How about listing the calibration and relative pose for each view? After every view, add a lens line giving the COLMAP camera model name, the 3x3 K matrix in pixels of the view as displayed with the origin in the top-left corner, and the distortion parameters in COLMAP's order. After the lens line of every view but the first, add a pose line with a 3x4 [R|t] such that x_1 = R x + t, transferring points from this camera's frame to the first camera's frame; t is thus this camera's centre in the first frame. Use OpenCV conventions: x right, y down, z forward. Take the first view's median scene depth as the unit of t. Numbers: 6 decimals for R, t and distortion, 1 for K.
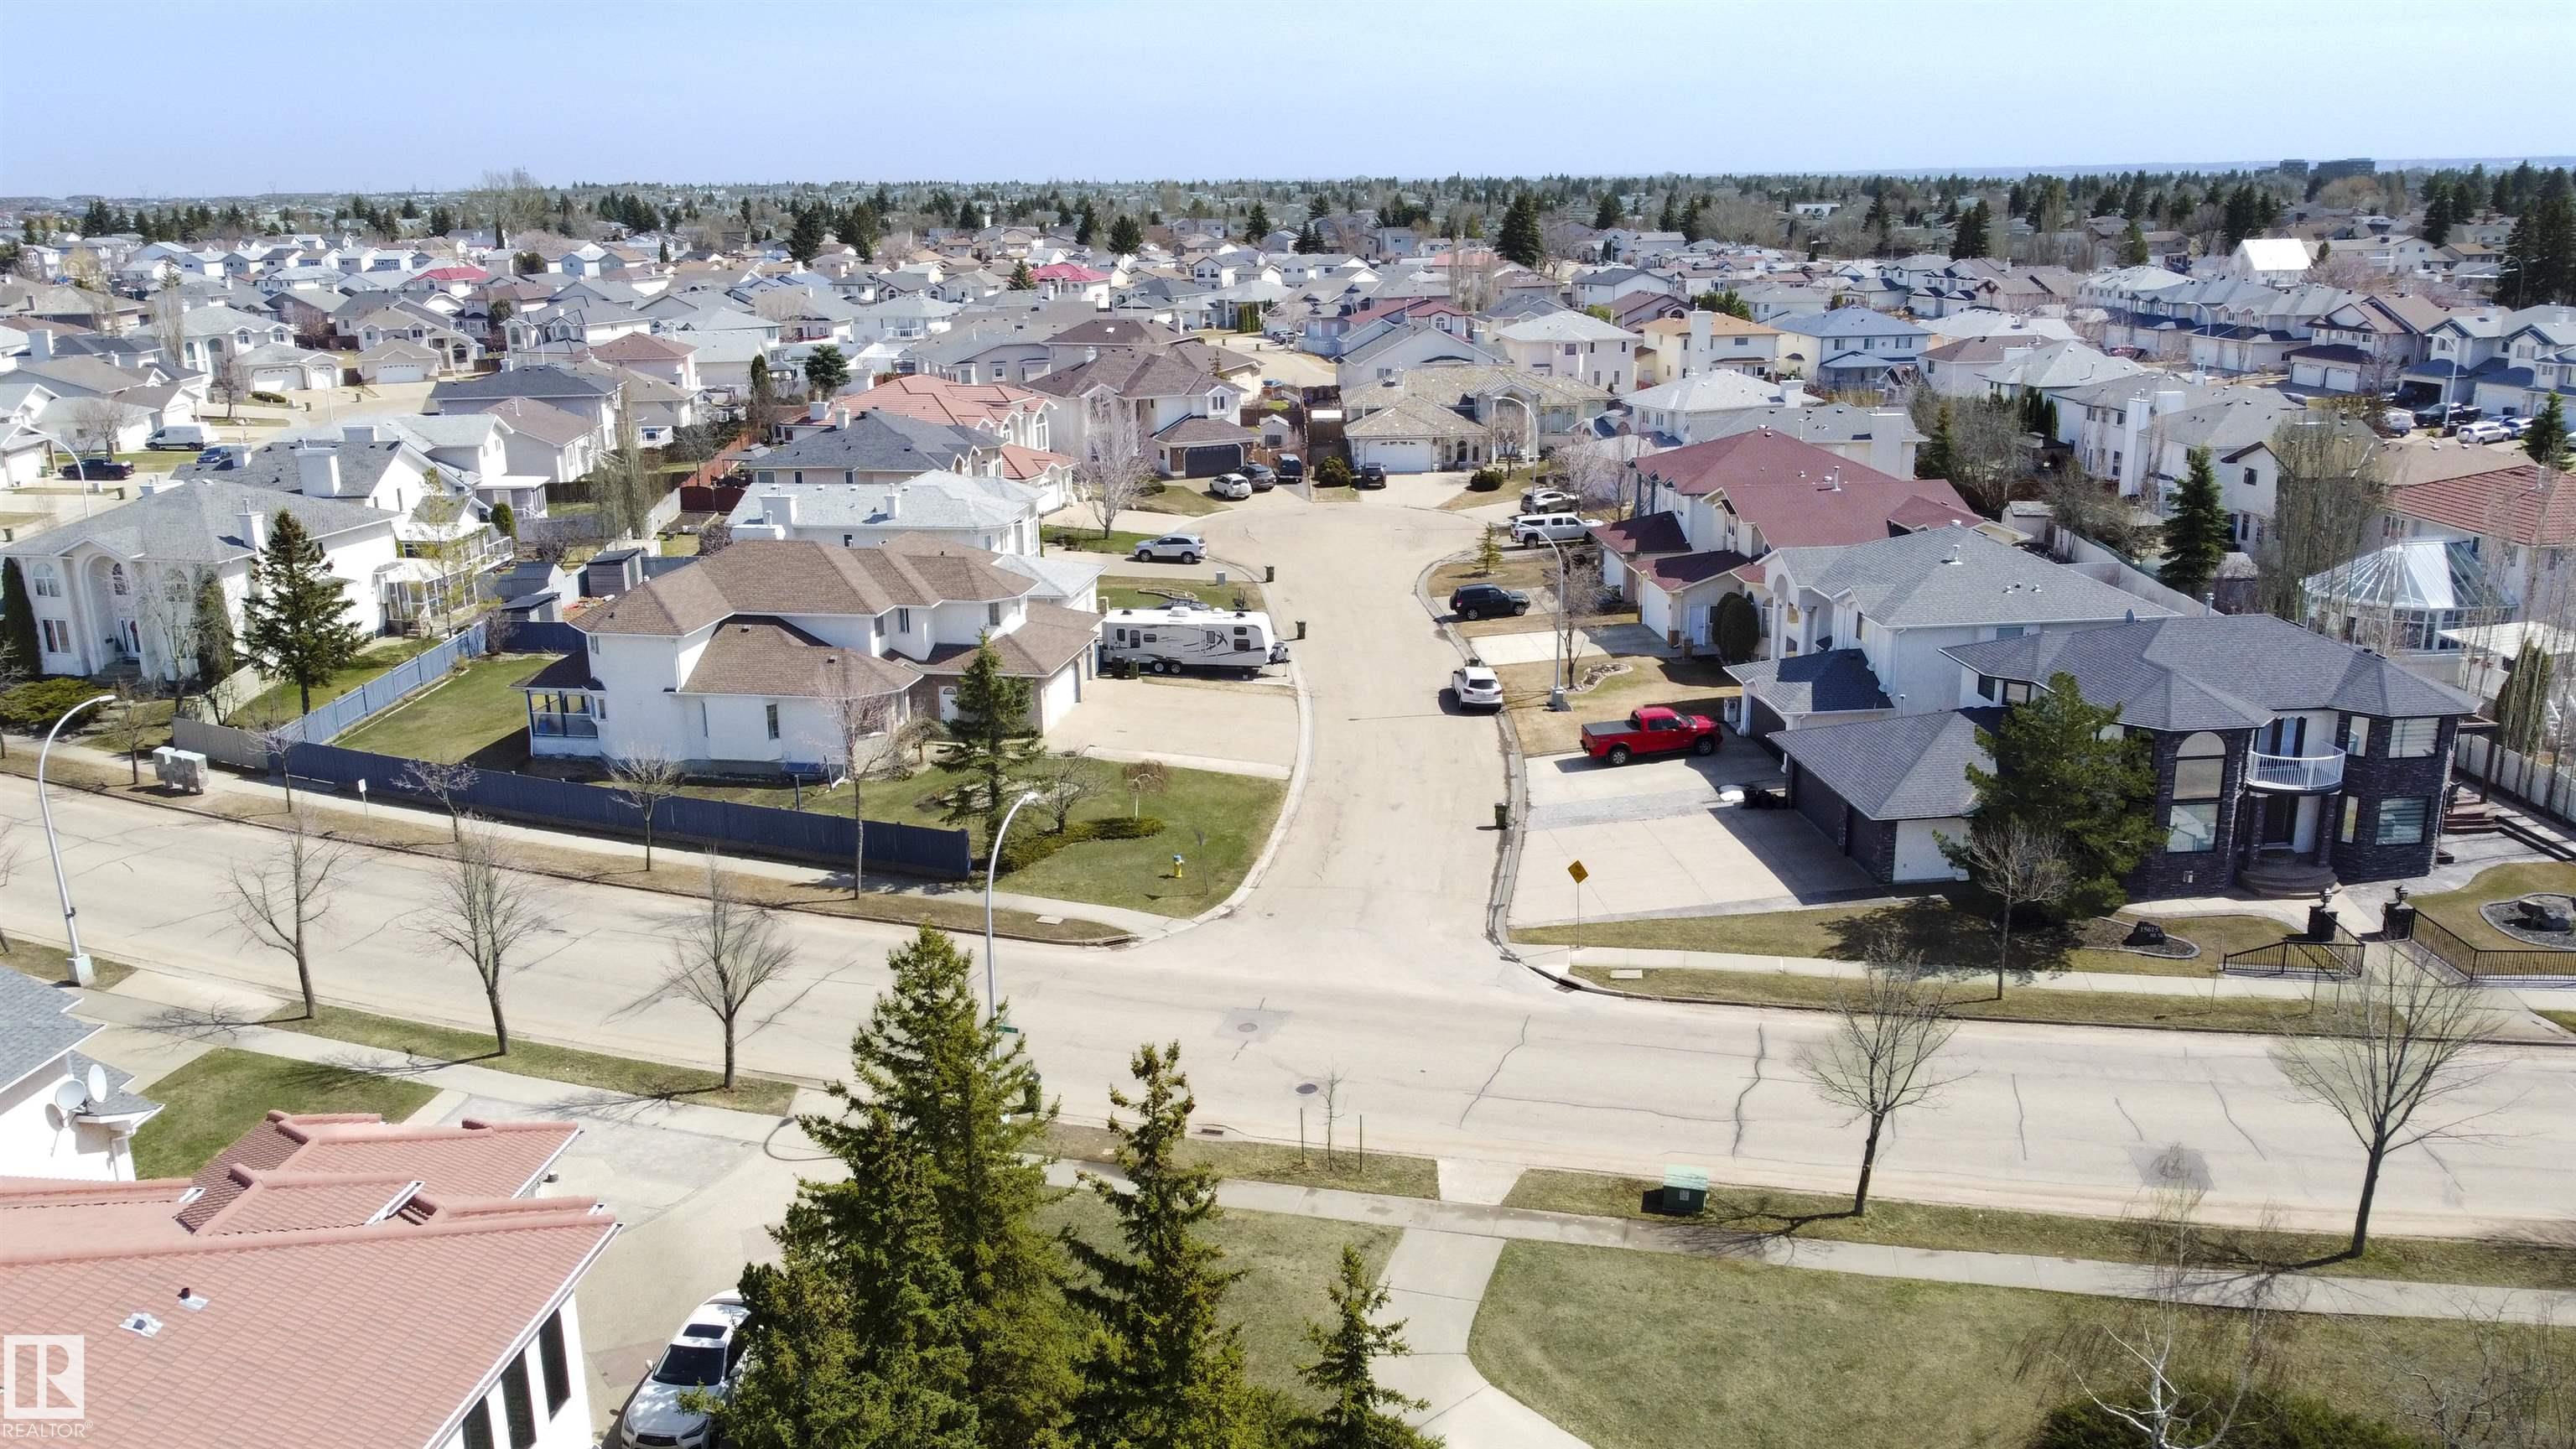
lens RADIAL K [[1946.0, 0, 1296.6], [0, 1946.0, 725.1], [0, 0, 1]] dist [-0.000504, -0.002740]
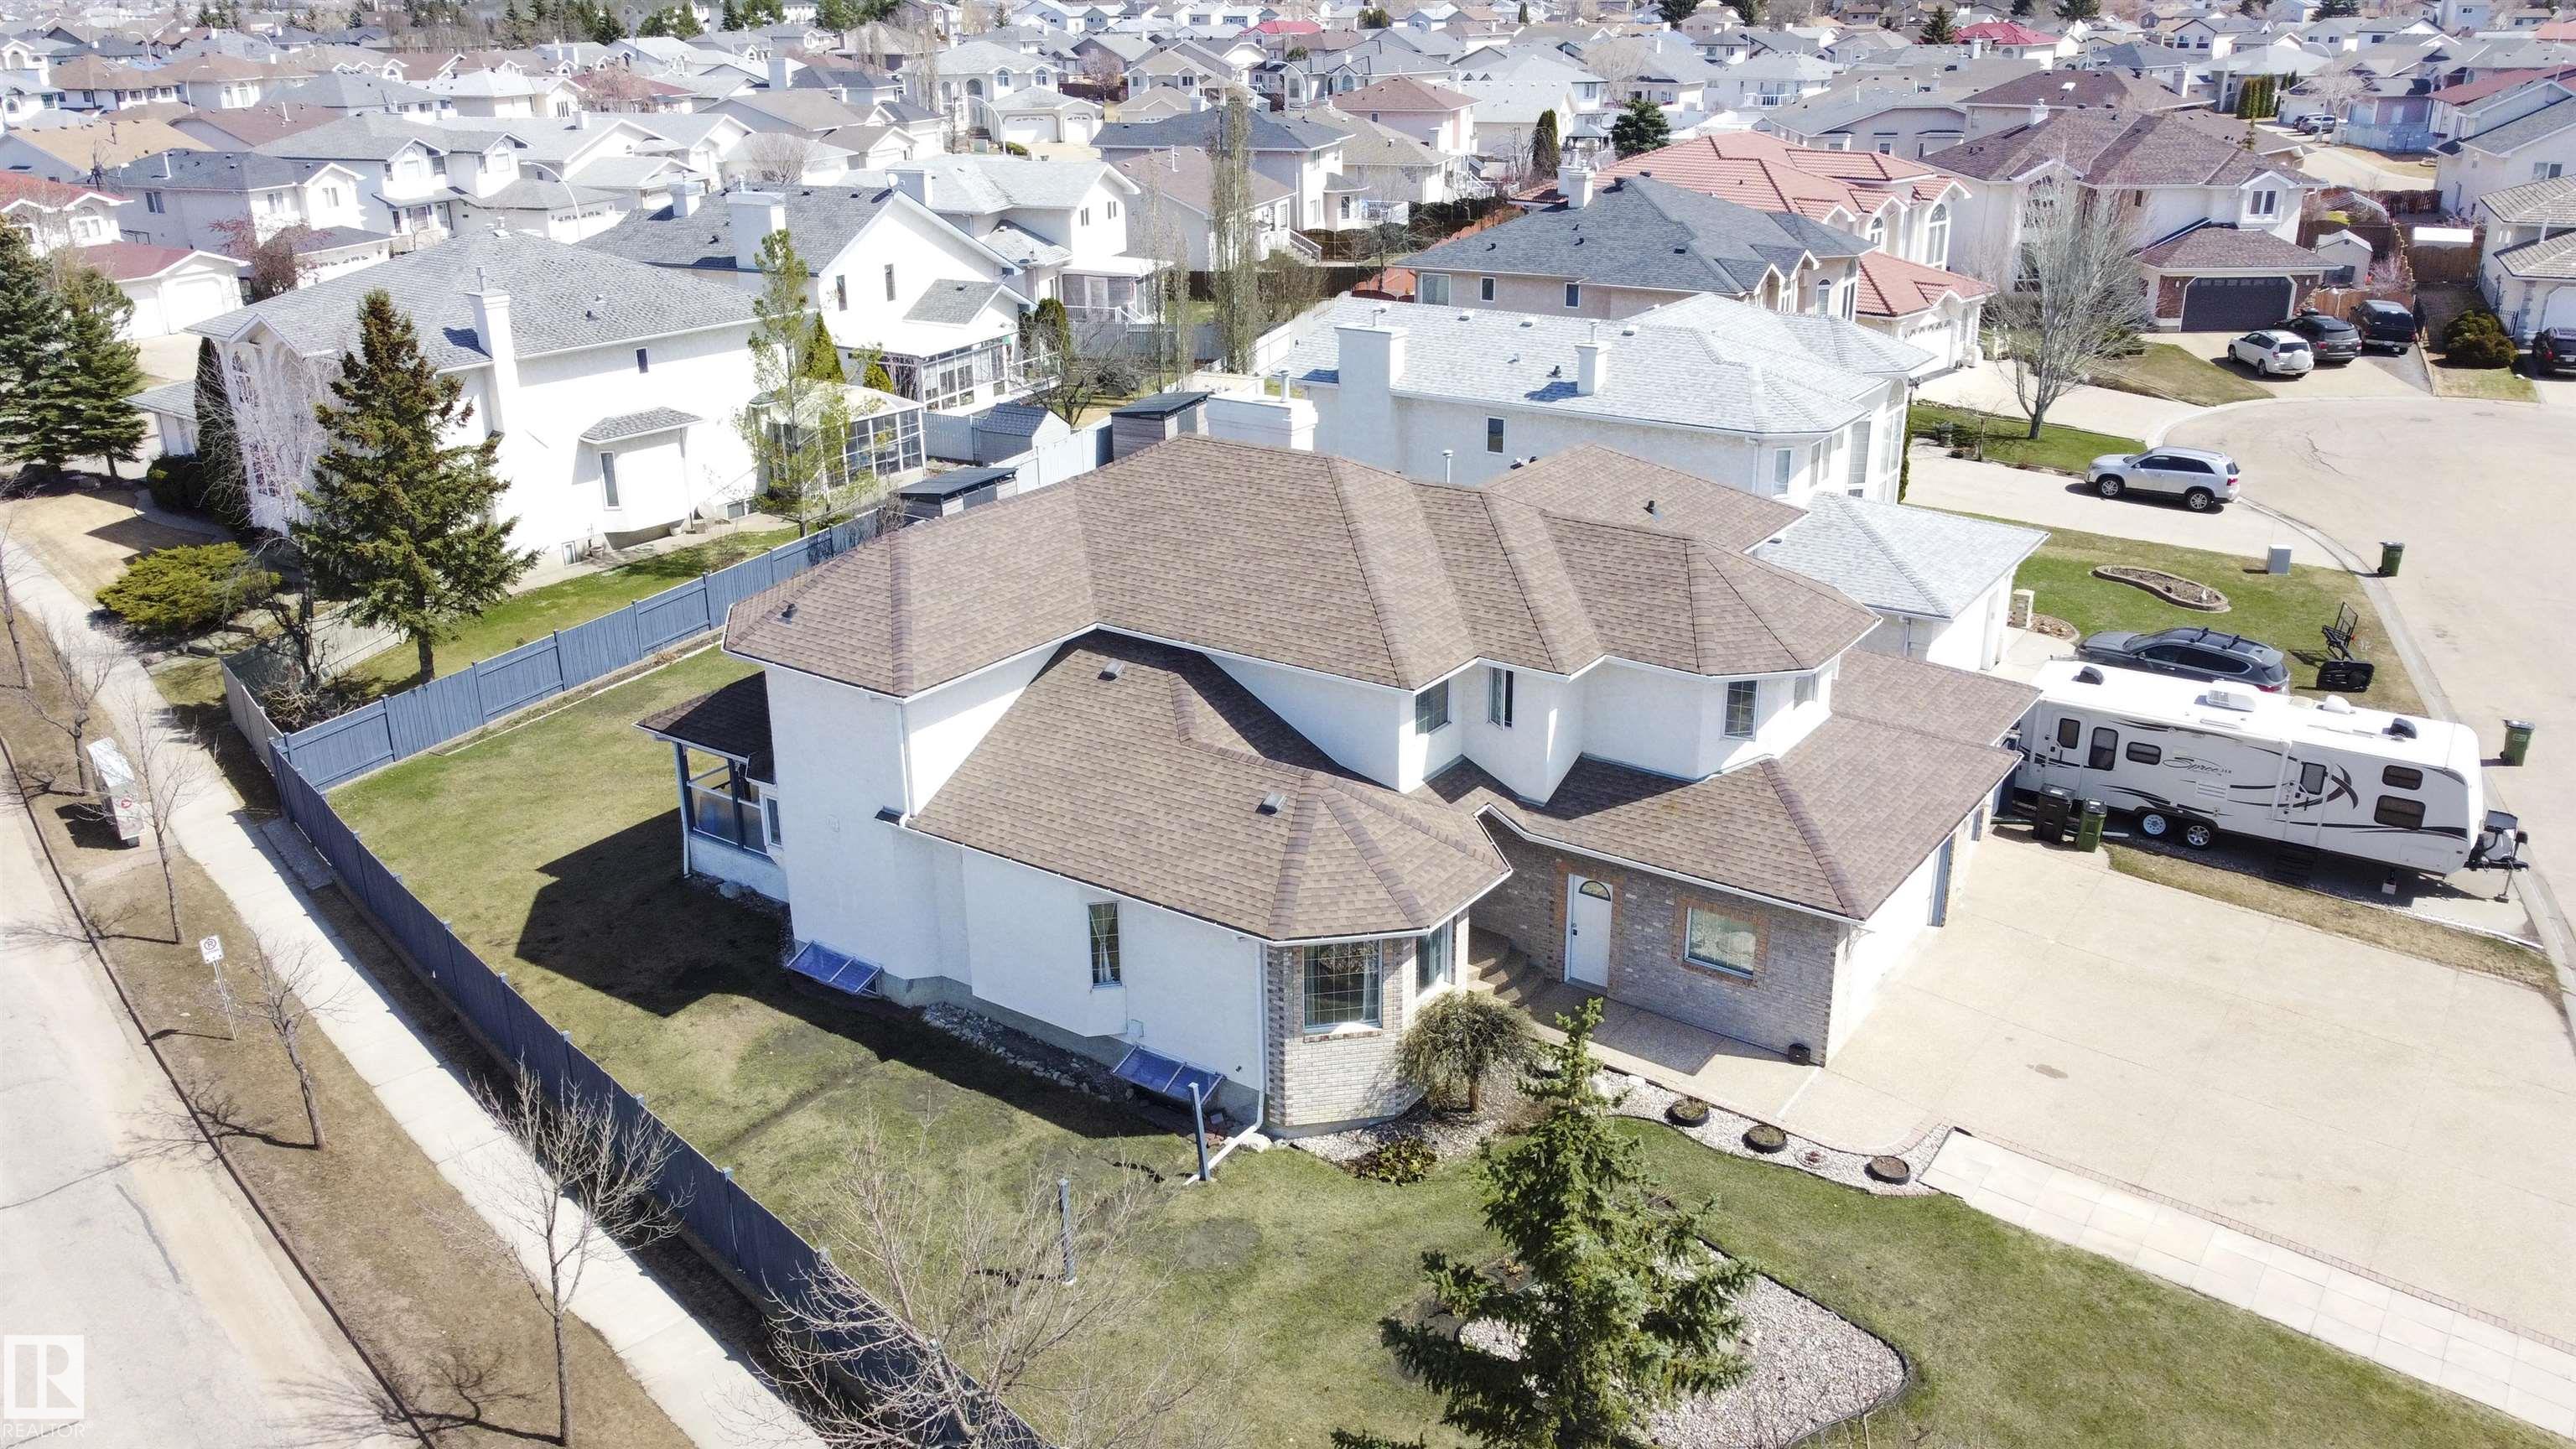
lens RADIAL K [[1946.0, 0, 1299.8], [0, 1946.0, 719.2], [0, 0, 1]] dist [-0.000504, -0.002740]
pose [[0.905698, 0.153874, -0.395011, -0.054906], [-0.116256, 0.986230, 0.117622, -0.057375], [0.407671, -0.060607, 0.911115, 0.406610]]
